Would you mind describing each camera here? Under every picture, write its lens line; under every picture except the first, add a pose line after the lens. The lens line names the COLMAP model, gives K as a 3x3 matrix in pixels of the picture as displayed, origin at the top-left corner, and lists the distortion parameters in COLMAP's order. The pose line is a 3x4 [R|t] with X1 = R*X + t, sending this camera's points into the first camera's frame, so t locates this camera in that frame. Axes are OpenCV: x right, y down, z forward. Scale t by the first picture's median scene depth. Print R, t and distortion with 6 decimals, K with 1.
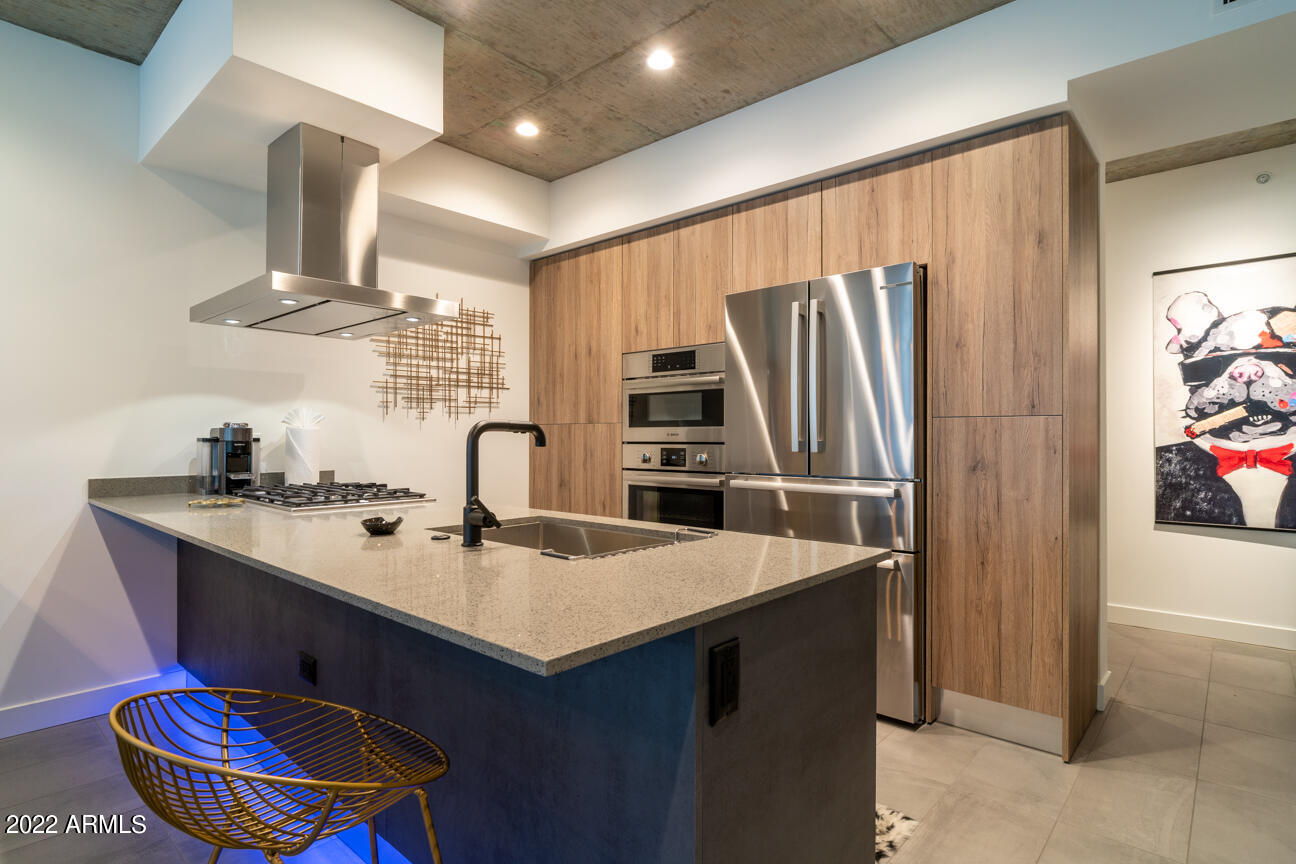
lens RADIAL K [[671.4, 0, 645.0], [0, 671.4, 436.1], [0, 0, 1]] dist [-0.027058, 0.011824]
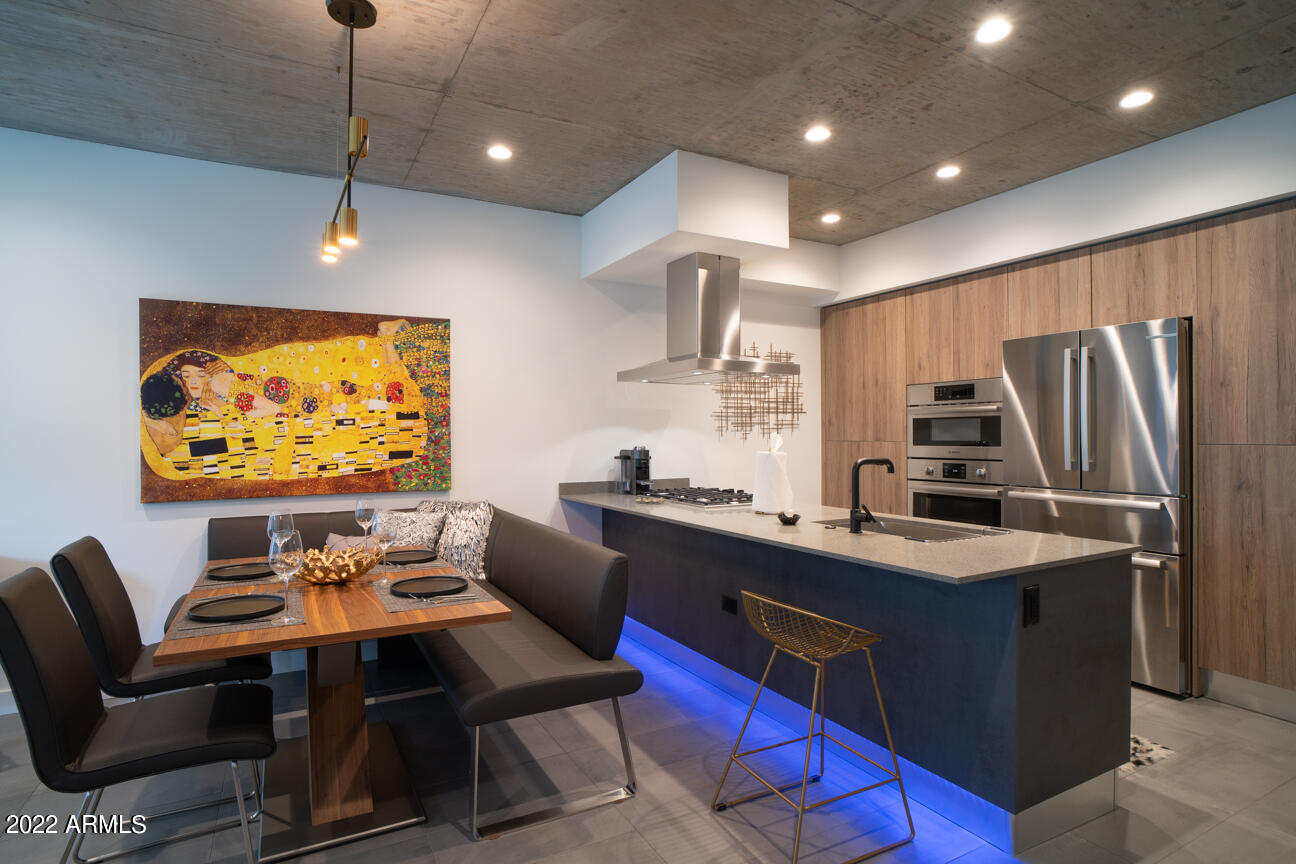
lens RADIAL K [[671.4, 0, 646.6], [0, 671.4, 433.1], [0, 0, 1]] dist [-0.027058, 0.011824]
pose [[0.943031, -0.006656, -0.332637, -0.084580], [0.006857, 0.999976, -0.000571, -0.041862], [0.332633, -0.001742, 0.943055, -0.352246]]
